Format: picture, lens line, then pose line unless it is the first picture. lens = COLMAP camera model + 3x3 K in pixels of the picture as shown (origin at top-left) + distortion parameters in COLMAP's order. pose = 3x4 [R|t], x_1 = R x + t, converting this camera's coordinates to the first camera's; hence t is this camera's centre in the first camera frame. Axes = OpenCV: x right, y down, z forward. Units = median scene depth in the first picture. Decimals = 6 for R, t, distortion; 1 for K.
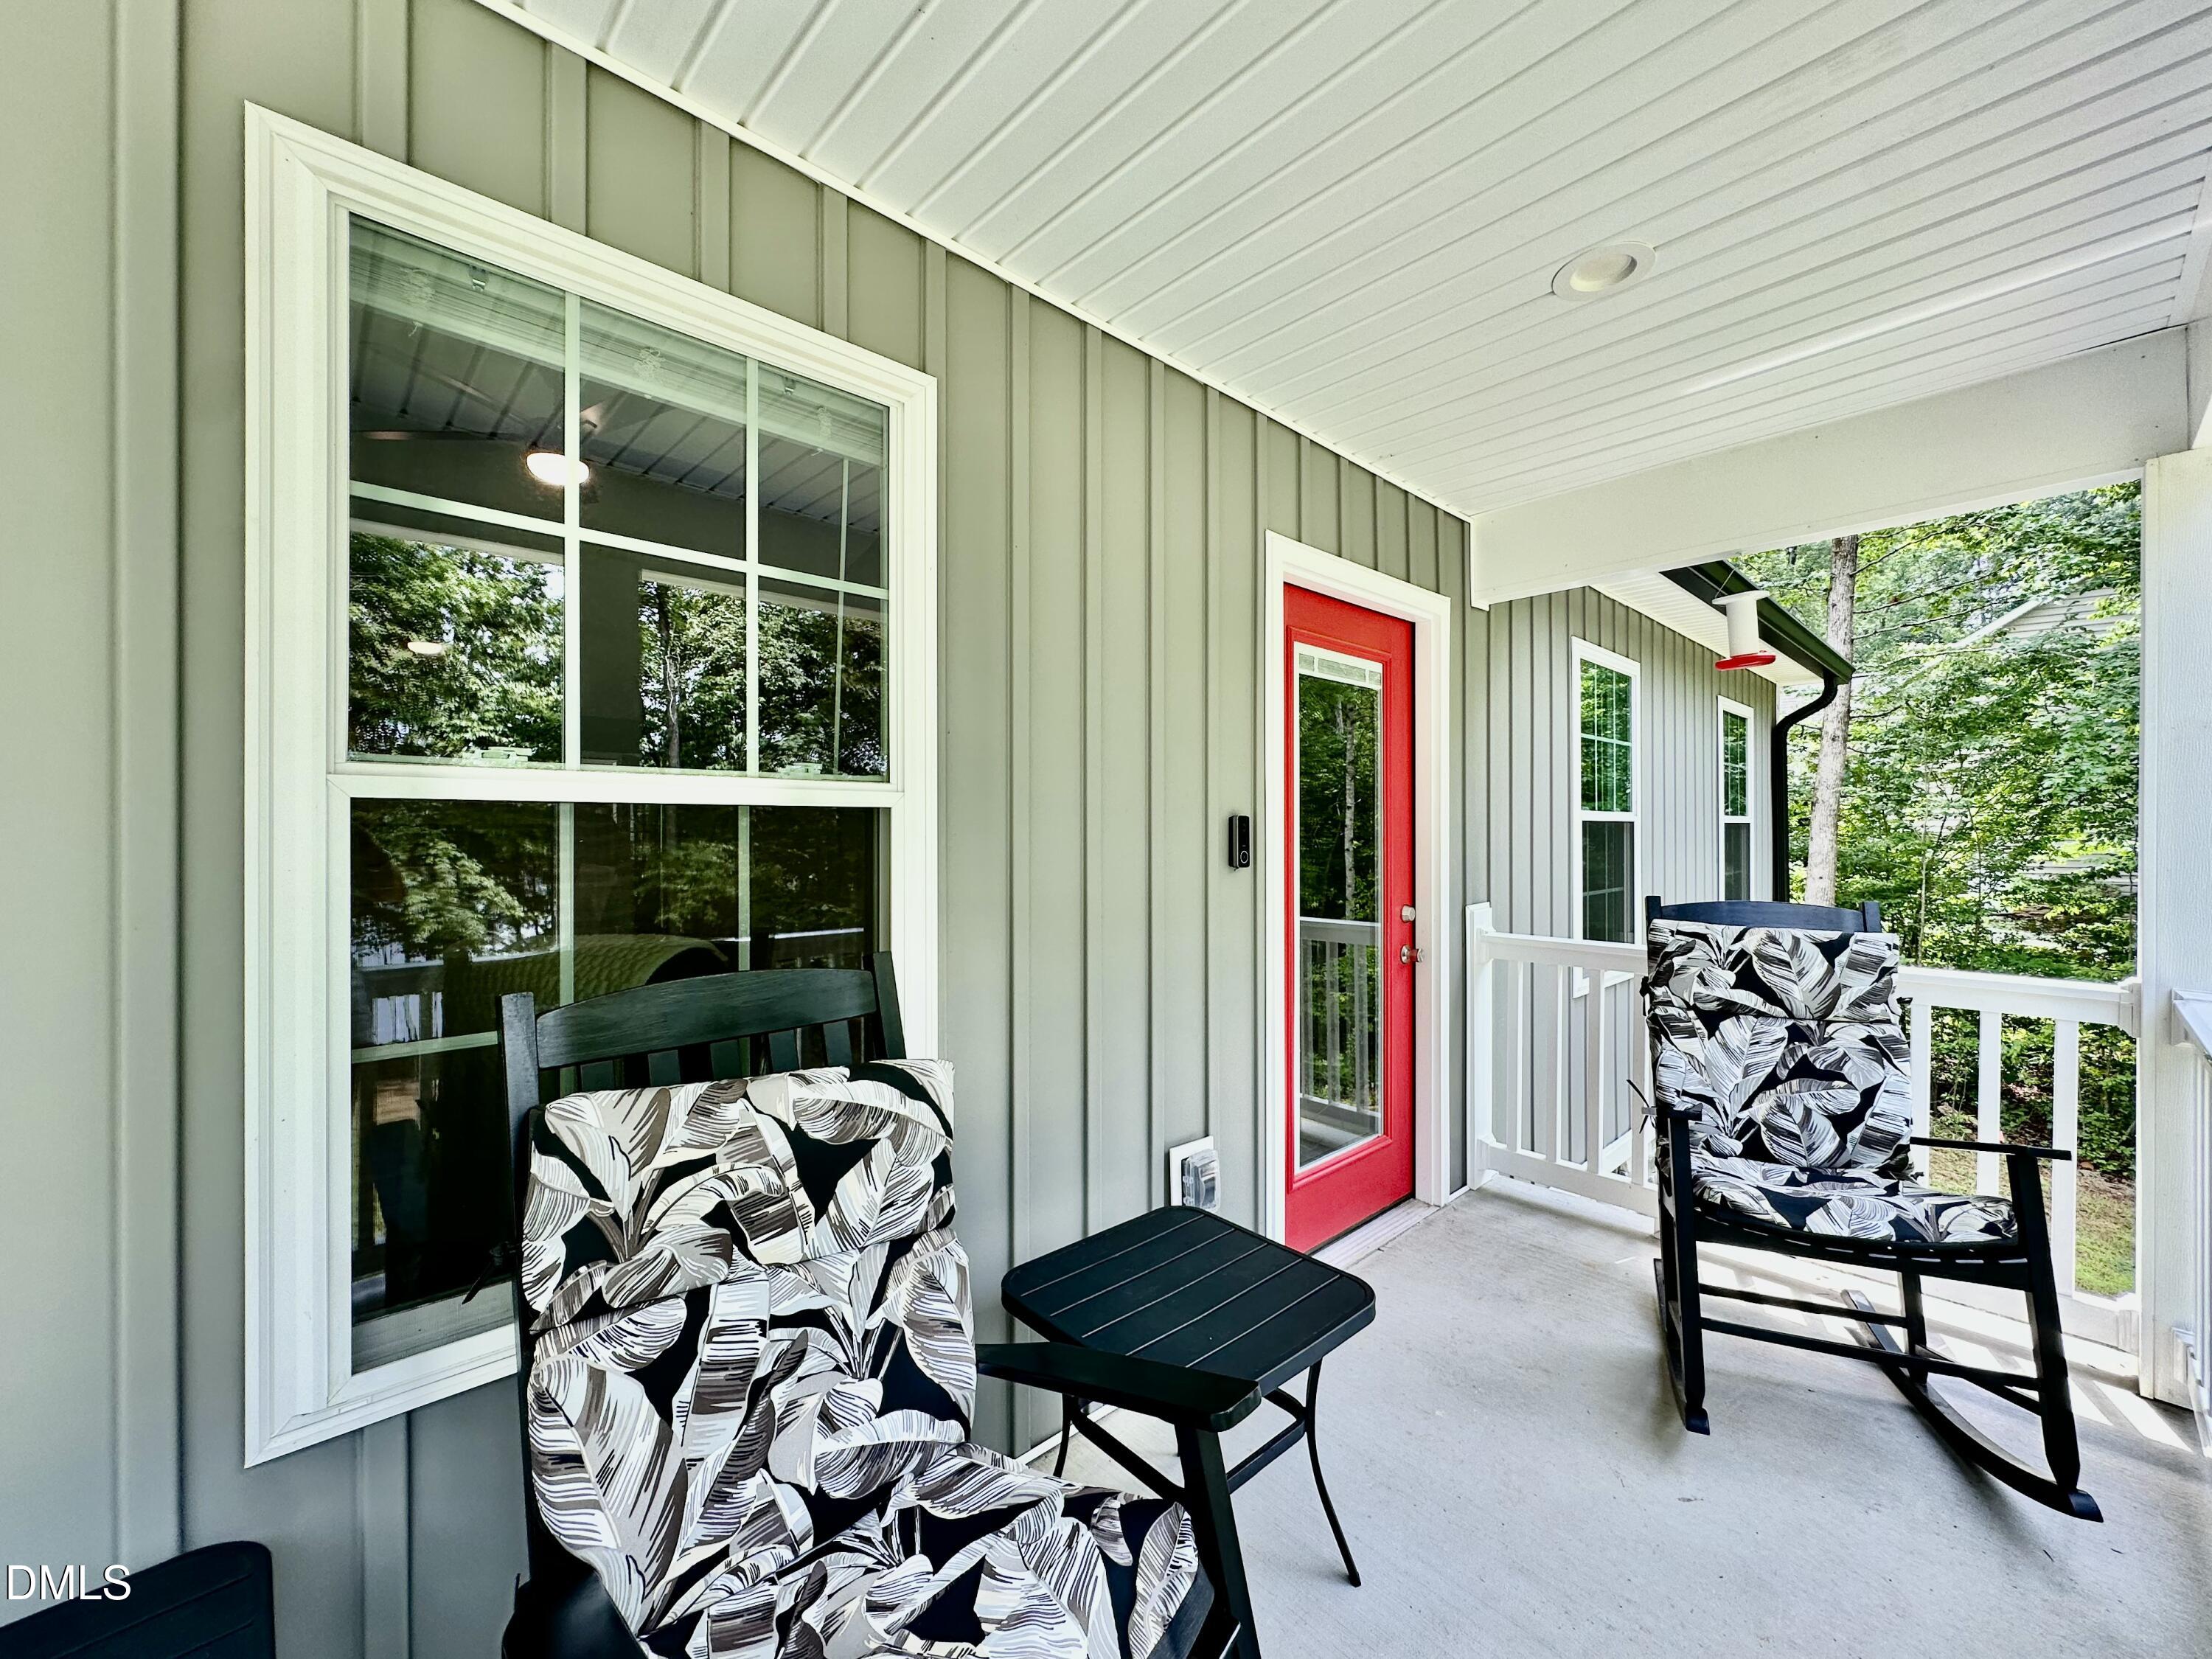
lens RADIAL K [[881.2, 0, 1111.8], [0, 881.2, 823.7], [0, 0, 1]] dist [-0.005746, 0.000820]
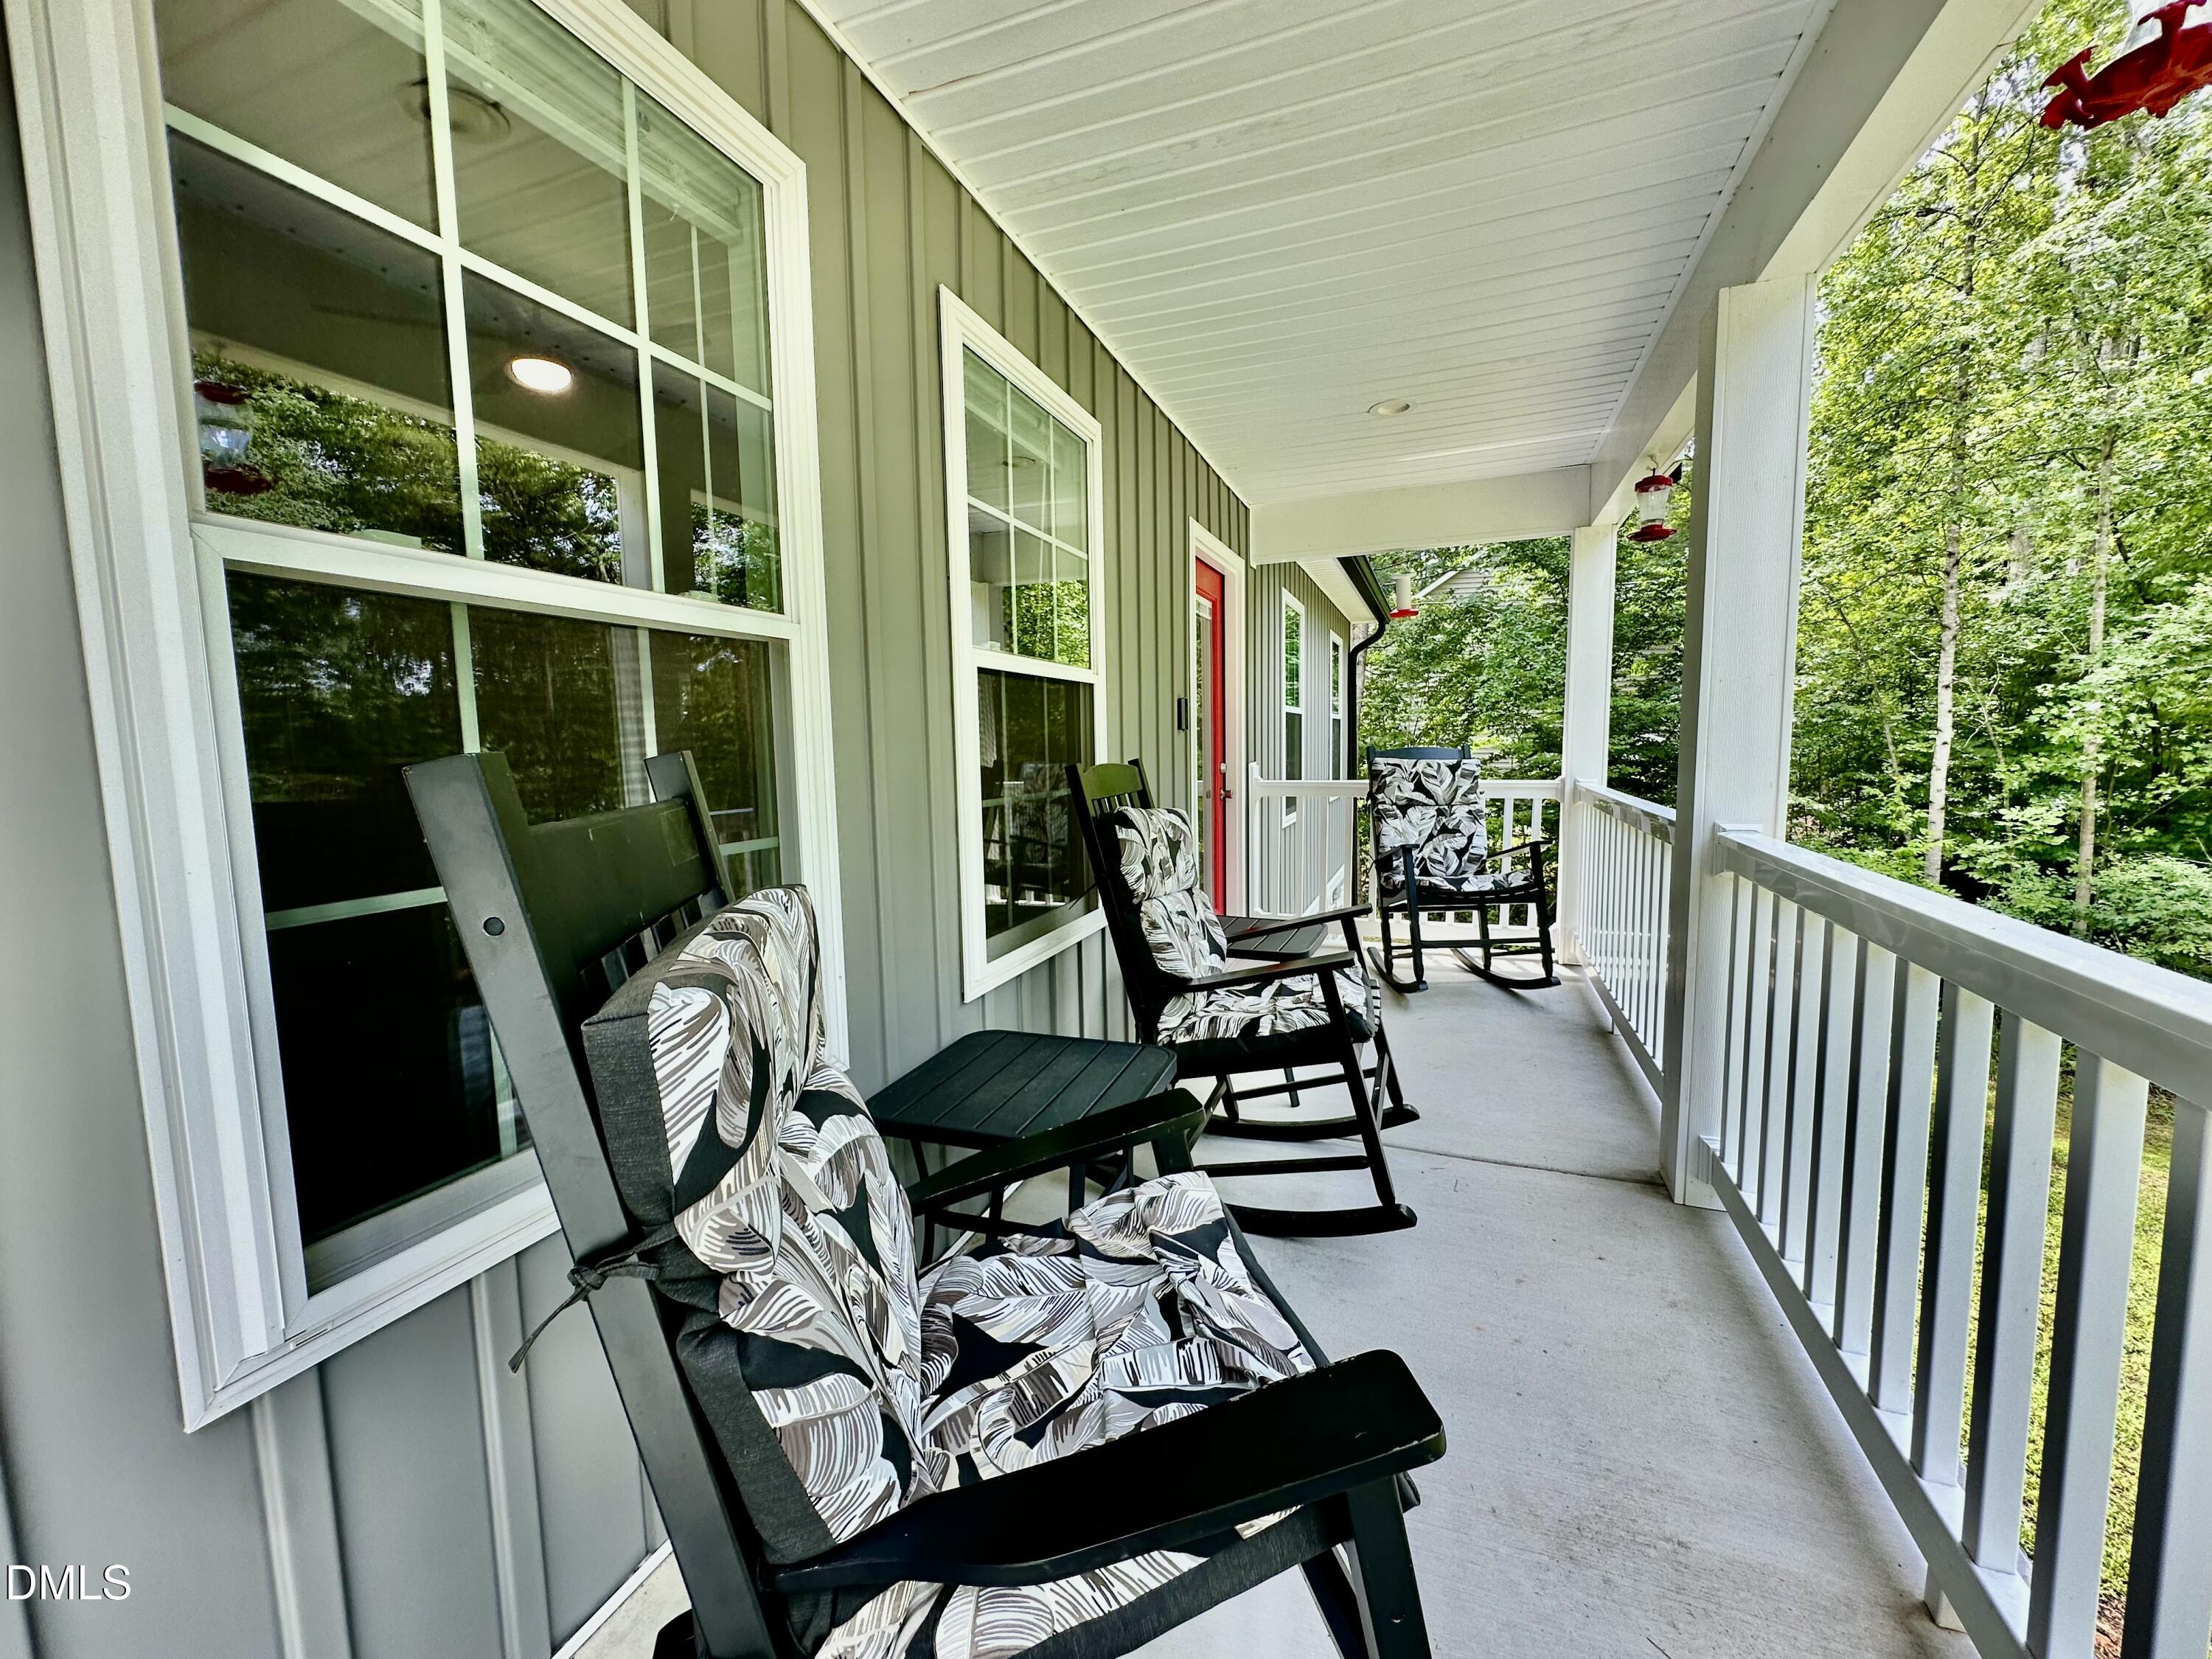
lens RADIAL K [[881.2, 0, 1111.6], [0, 881.2, 823.6], [0, 0, 1]] dist [-0.005746, 0.000820]
pose [[0.899089, -0.057772, 0.433938, -0.692130], [0.016845, 0.995085, 0.097577, 0.060000], [-0.437443, -0.080421, 0.895643, -0.410555]]
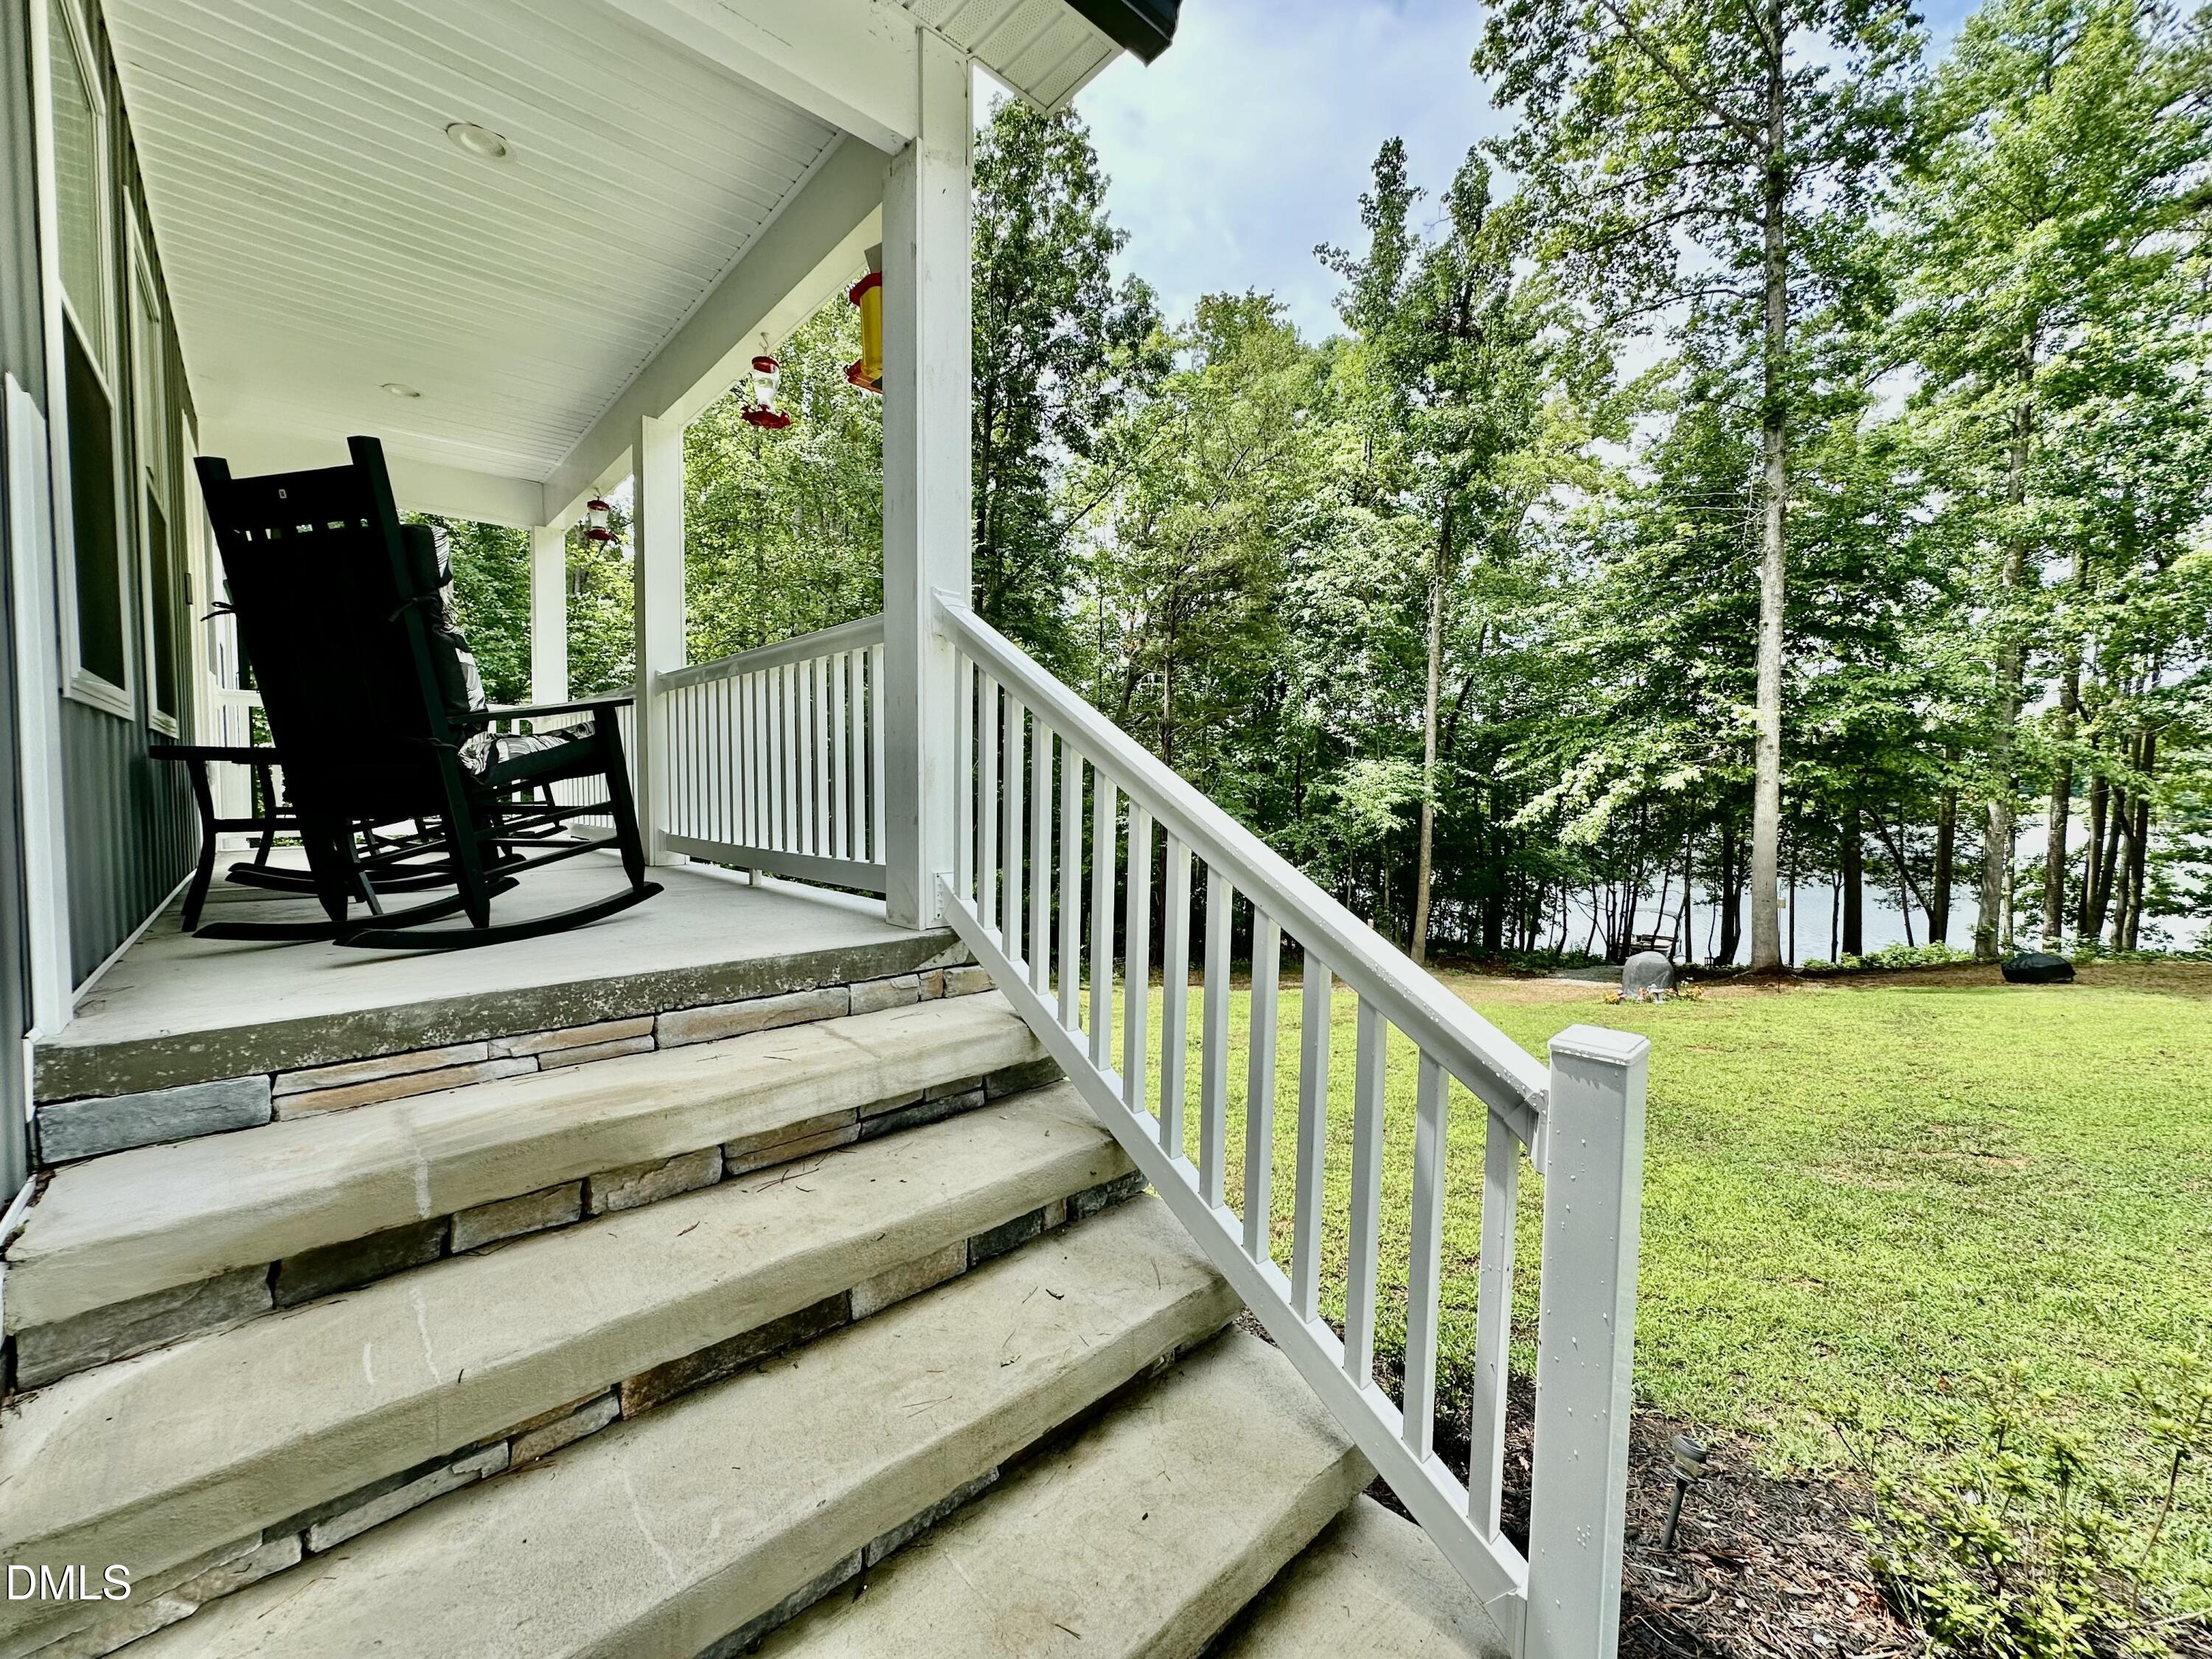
lens RADIAL K [[881.2, 0, 1101.4], [0, 881.2, 828.6], [0, 0, 1]] dist [-0.005746, 0.000820]
pose [[0.002935, -0.047732, 0.998856, -1.675598], [-0.010945, 0.998799, 0.047761, 0.412941], [-0.999936, -0.011072, 0.002409, -0.854329]]
